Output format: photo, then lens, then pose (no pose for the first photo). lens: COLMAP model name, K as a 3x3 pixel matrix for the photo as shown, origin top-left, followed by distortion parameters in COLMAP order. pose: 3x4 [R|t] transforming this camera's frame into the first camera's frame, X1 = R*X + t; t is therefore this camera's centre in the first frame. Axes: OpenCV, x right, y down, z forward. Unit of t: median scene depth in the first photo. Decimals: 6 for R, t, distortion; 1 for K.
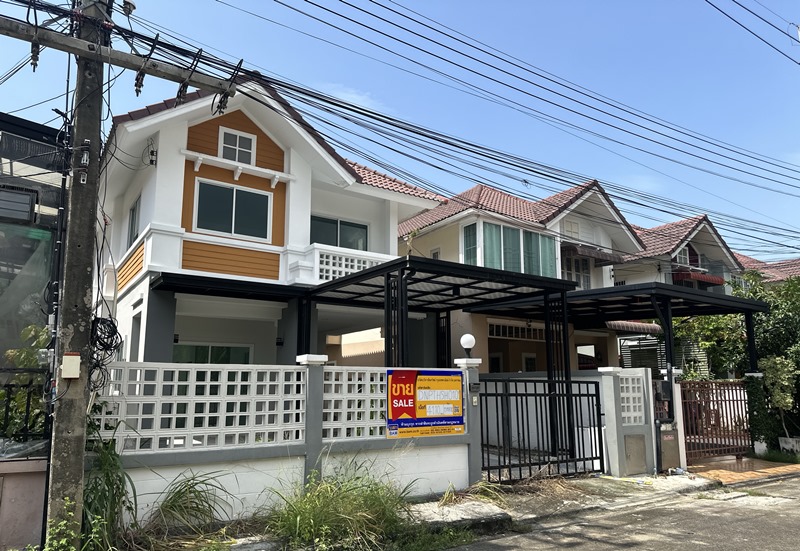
lens RADIAL K [[565.9, 0, 408.7], [0, 565.9, 288.2], [0, 0, 1]] dist [0.038811, -0.054020]
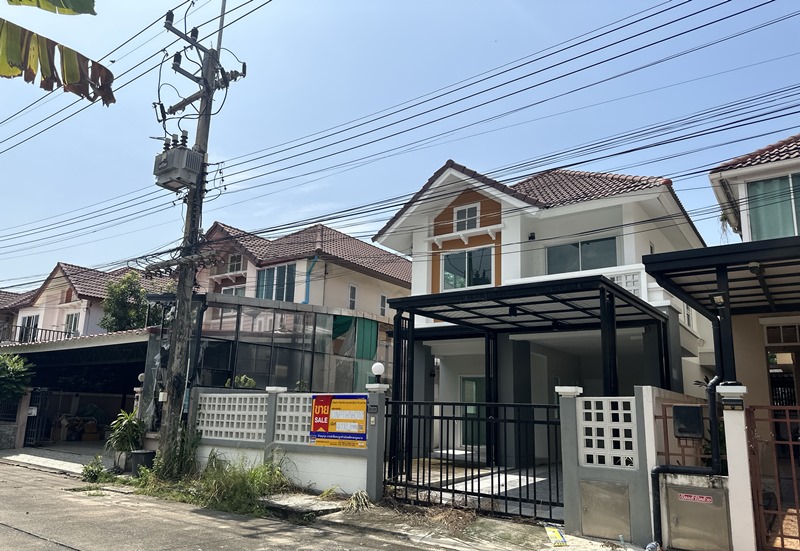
lens RADIAL K [[565.9, 0, 397.7], [0, 565.9, 275.1], [0, 0, 1]] dist [0.038811, -0.054020]
pose [[0.332462, -0.213776, -0.918569, 1.241593], [0.141048, 0.974288, -0.175694, 0.118098], [0.932510, -0.071151, 0.354067, 0.651332]]
